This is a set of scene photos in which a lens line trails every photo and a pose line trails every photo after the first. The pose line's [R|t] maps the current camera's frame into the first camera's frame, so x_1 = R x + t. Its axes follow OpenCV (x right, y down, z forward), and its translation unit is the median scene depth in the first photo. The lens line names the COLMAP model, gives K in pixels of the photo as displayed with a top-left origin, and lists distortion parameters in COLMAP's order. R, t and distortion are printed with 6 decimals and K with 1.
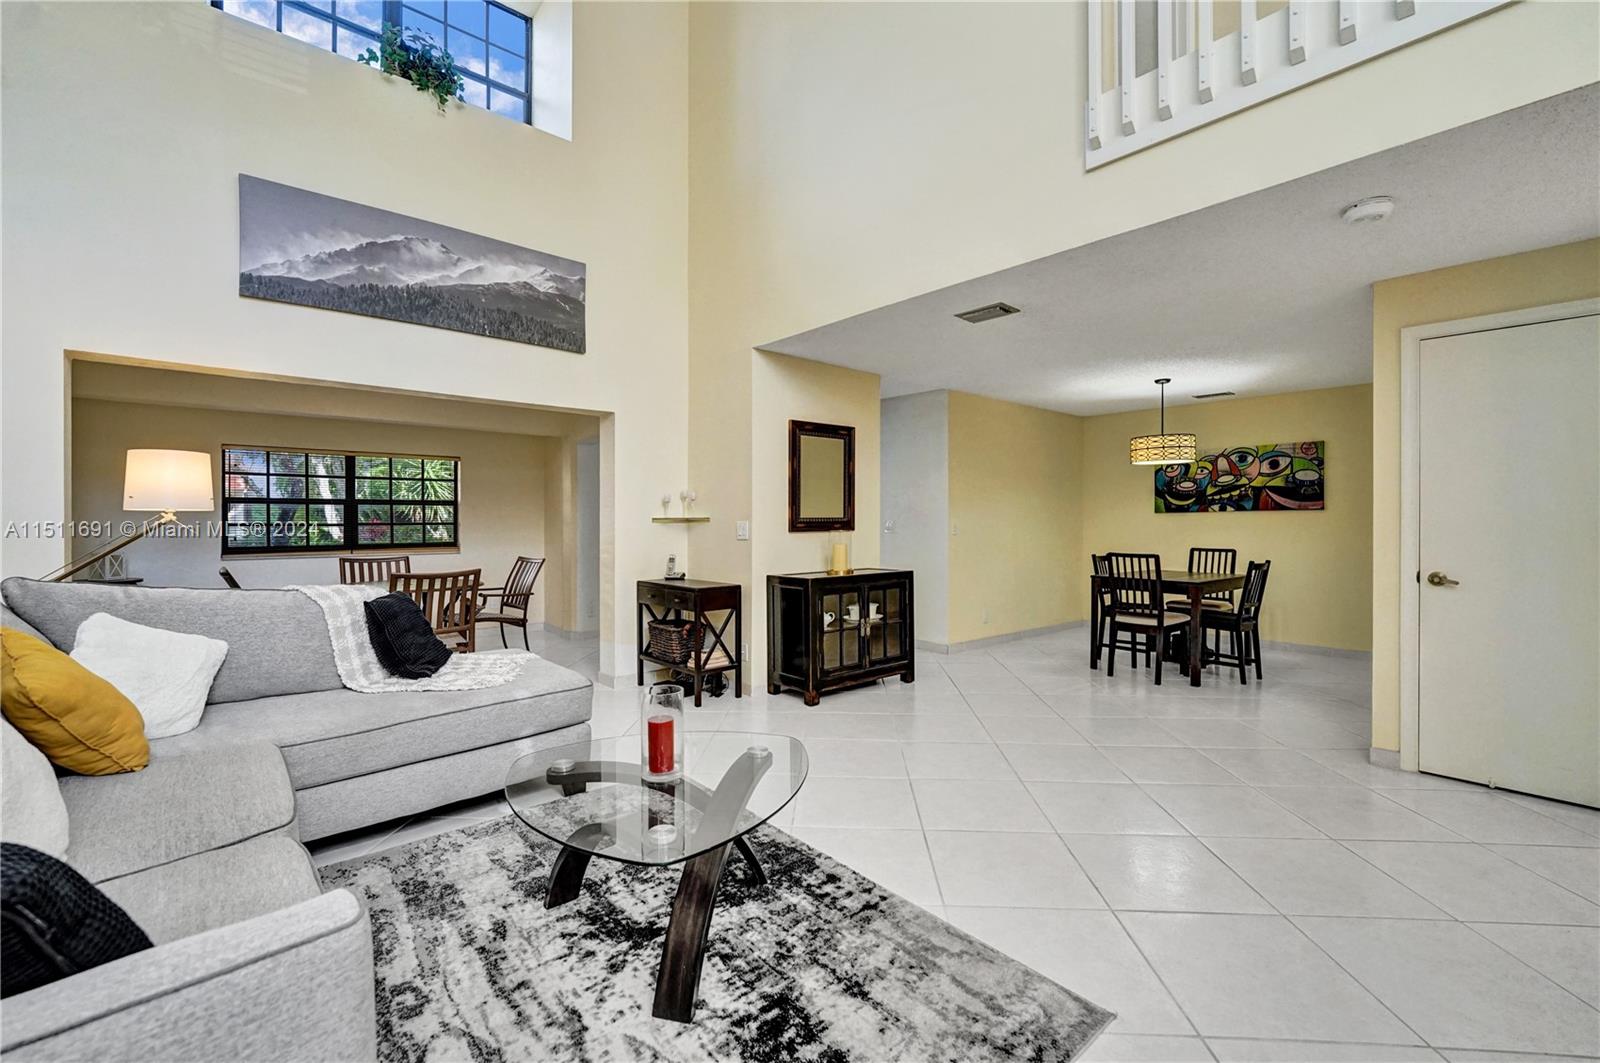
lens RADIAL K [[669.5, 0, 799.6], [0, 669.5, 520.8], [0, 0, 1]] dist [-0.007628, -0.000067]
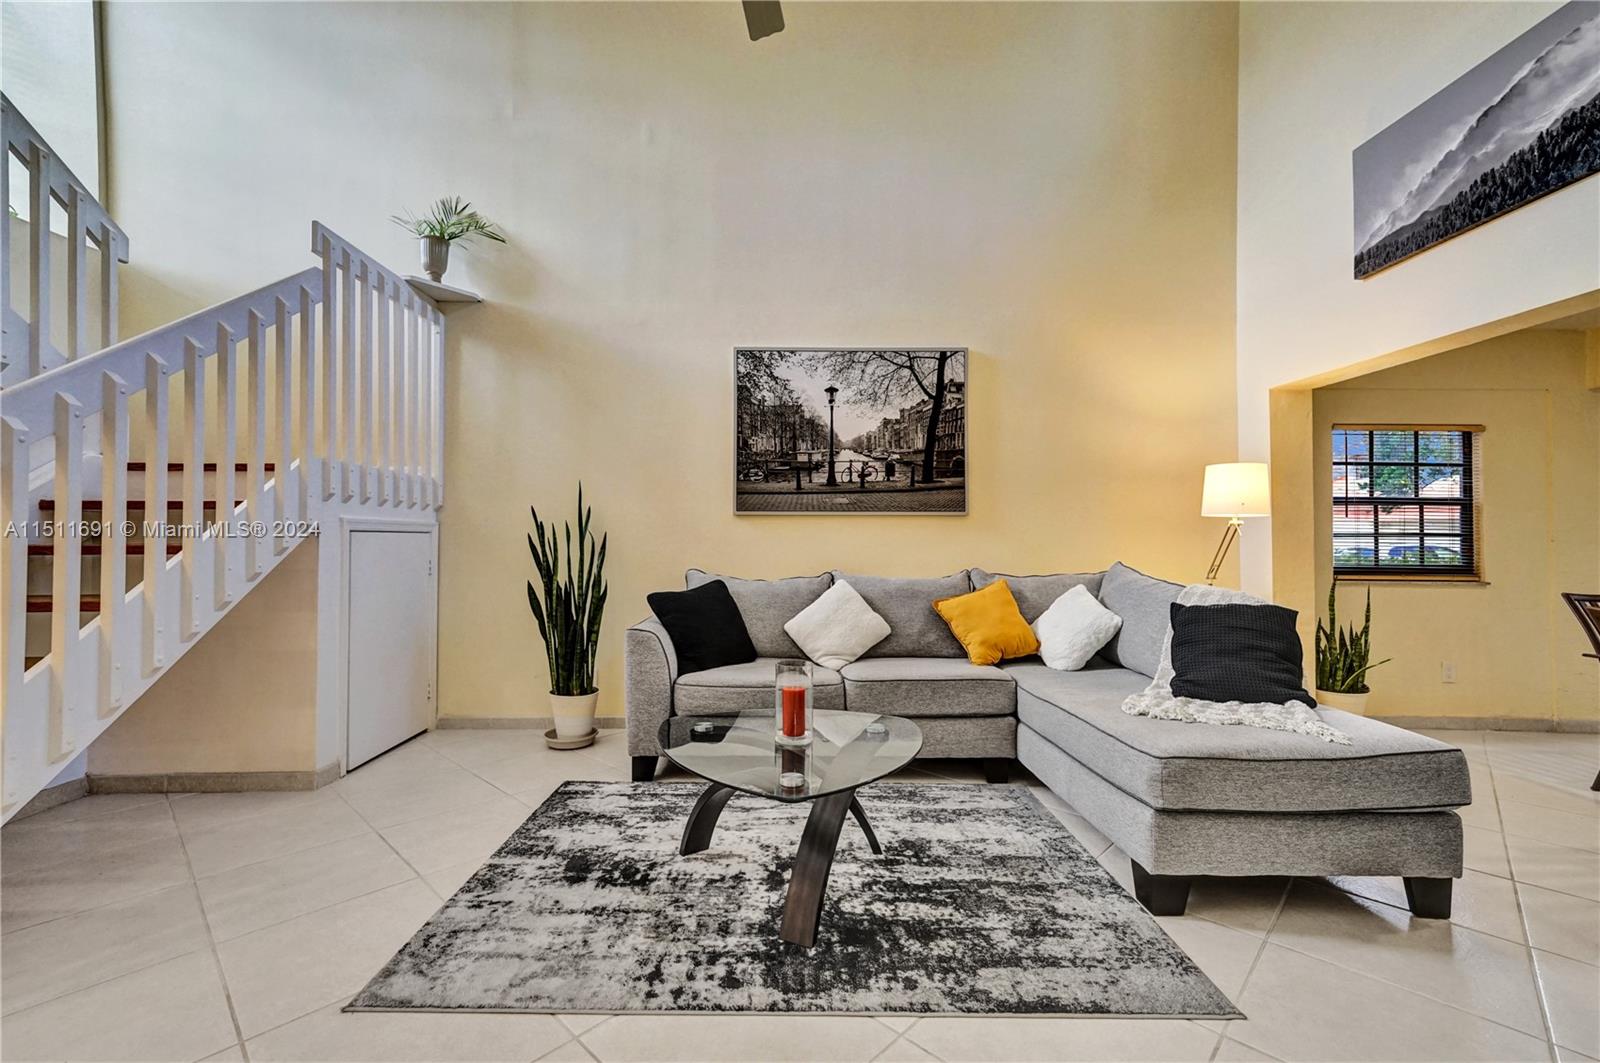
lens RADIAL K [[674.4, 0, 788.6], [0, 674.4, 529.7], [0, 0, 1]] dist [0.004911, 0.005740]
pose [[-0.652858, -0.016642, -0.757298, 0.342730], [-0.006451, 0.999845, -0.016410, 0.025195], [0.757453, -0.005829, -0.652863, 0.902475]]
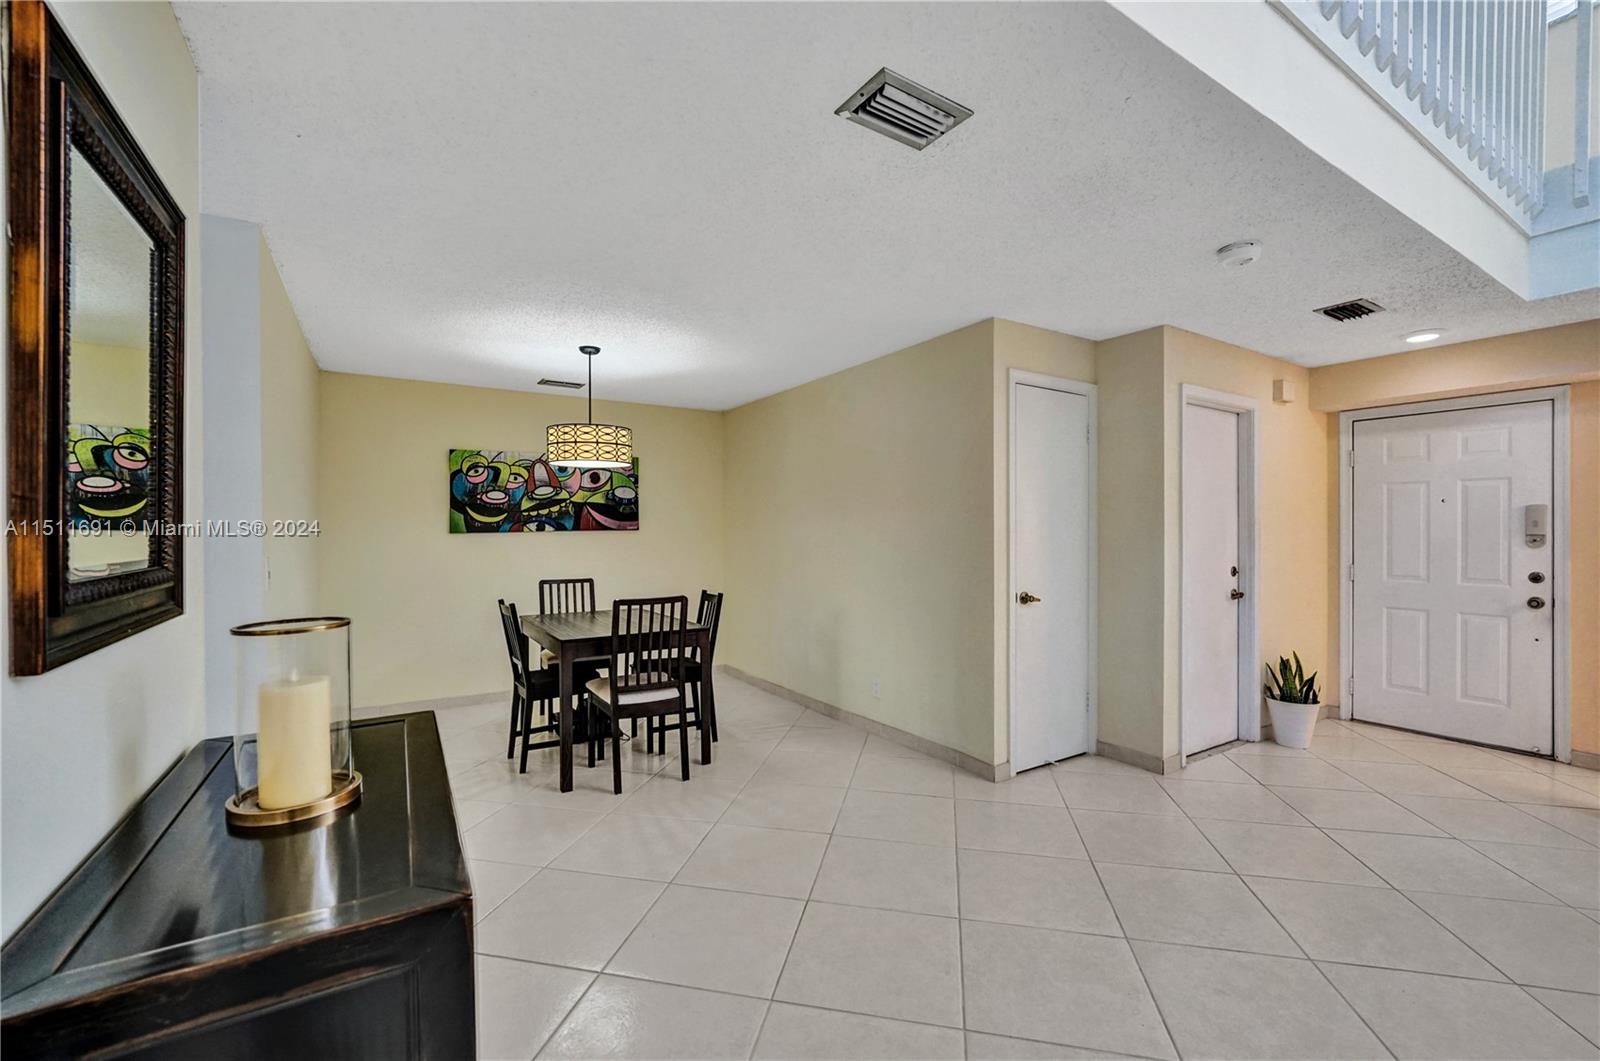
lens RADIAL K [[671.9, 0, 799.2], [0, 671.9, 530.6], [0, 0, 1]] dist [-0.003656, -0.000465]
pose [[0.155501, -0.000163, 0.987836, -0.185949], [0.004501, 0.999990, -0.000543, -0.023090], [-0.987825, 0.004531, 0.155500, 0.981552]]
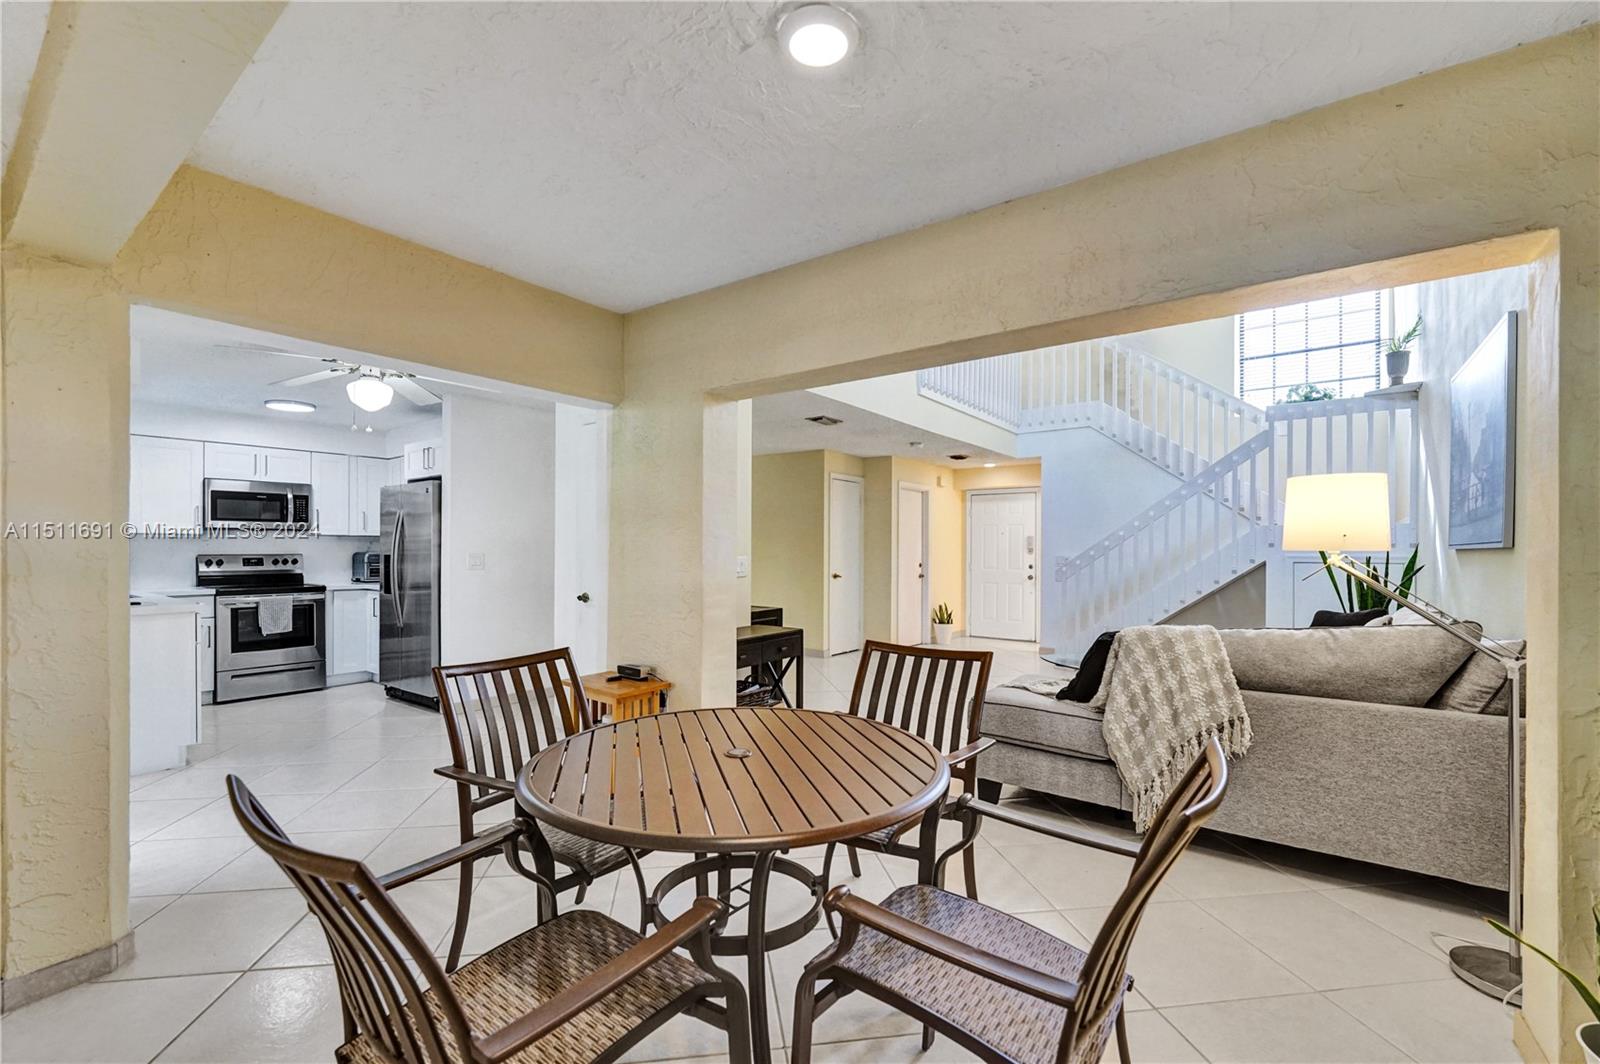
lens RADIAL K [[675.7, 0, 796.0], [0, 675.7, 547.8], [0, 0, 1]] dist [-0.013991, -0.000053]
pose [[-0.201692, 0.000353, 0.979449, -1.218294], [-0.000653, 1.000000, -0.000495, -0.014025], [-0.979449, -0.000739, -0.201692, 1.353781]]
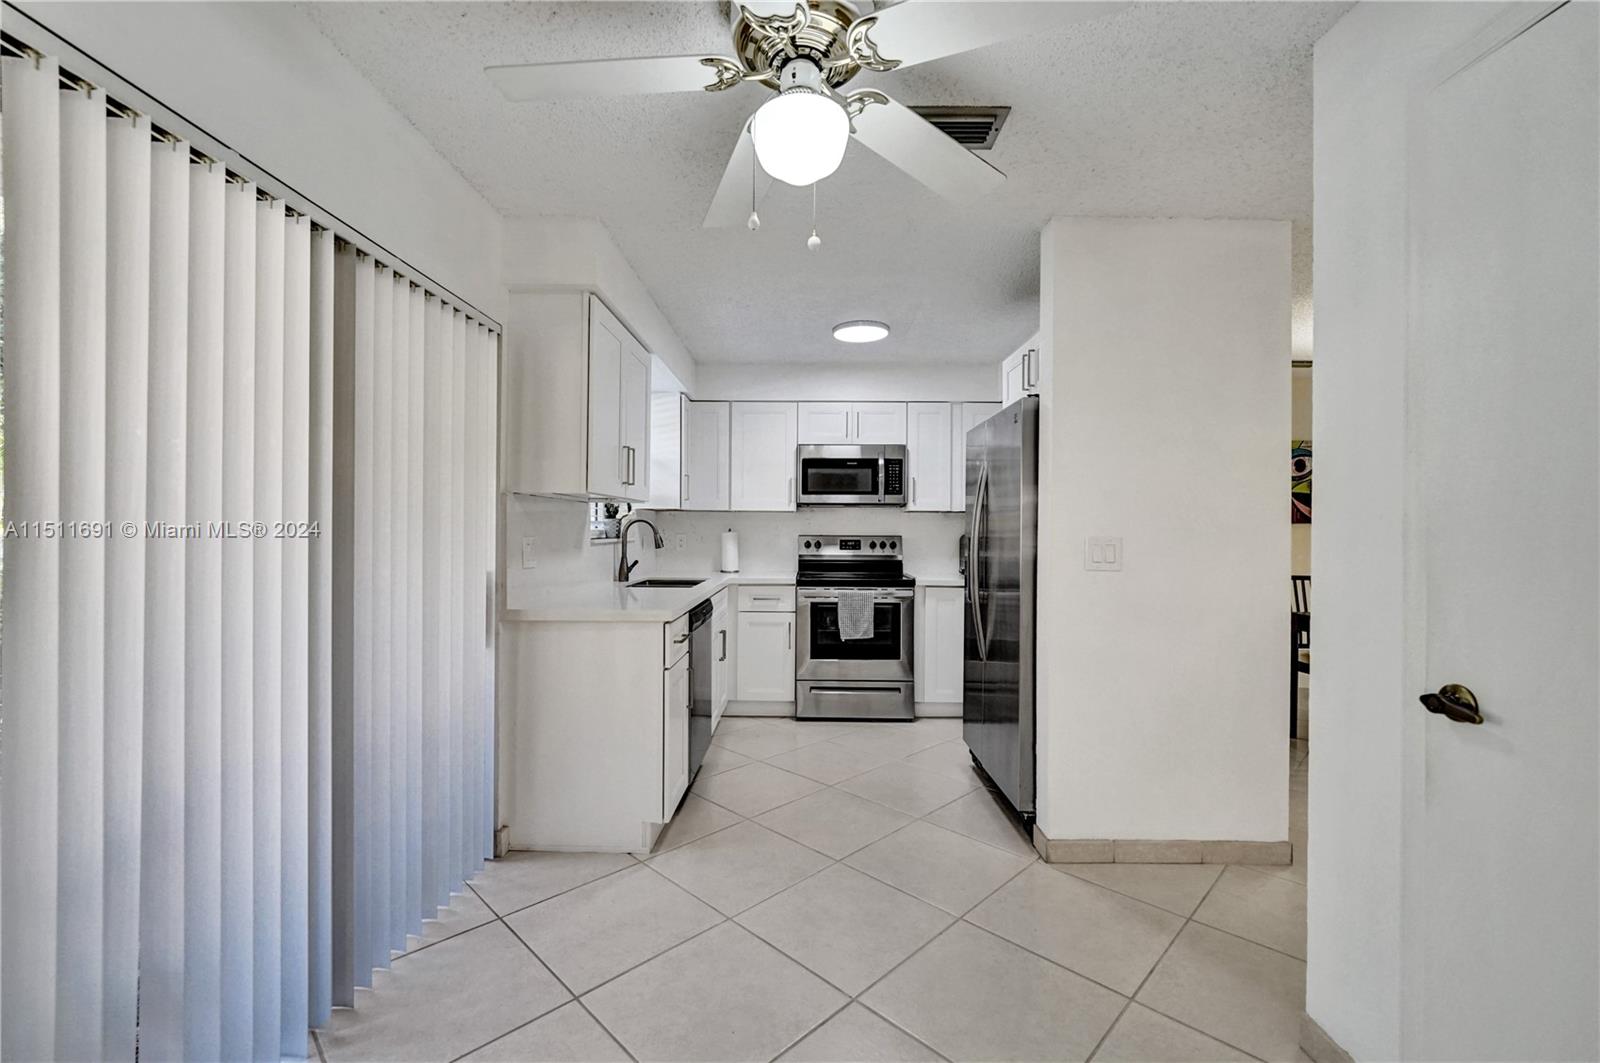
lens RADIAL K [[677.4, 0, 799.0], [0, 677.4, 527.5], [0, 0, 1]] dist [-0.004318, -0.000432]
pose [[0.671716, 0.006039, 0.740784, -0.459479], [-0.004147, 0.999982, -0.004391, -0.008056], [-0.740797, -0.000123, 0.671729, 1.481231]]
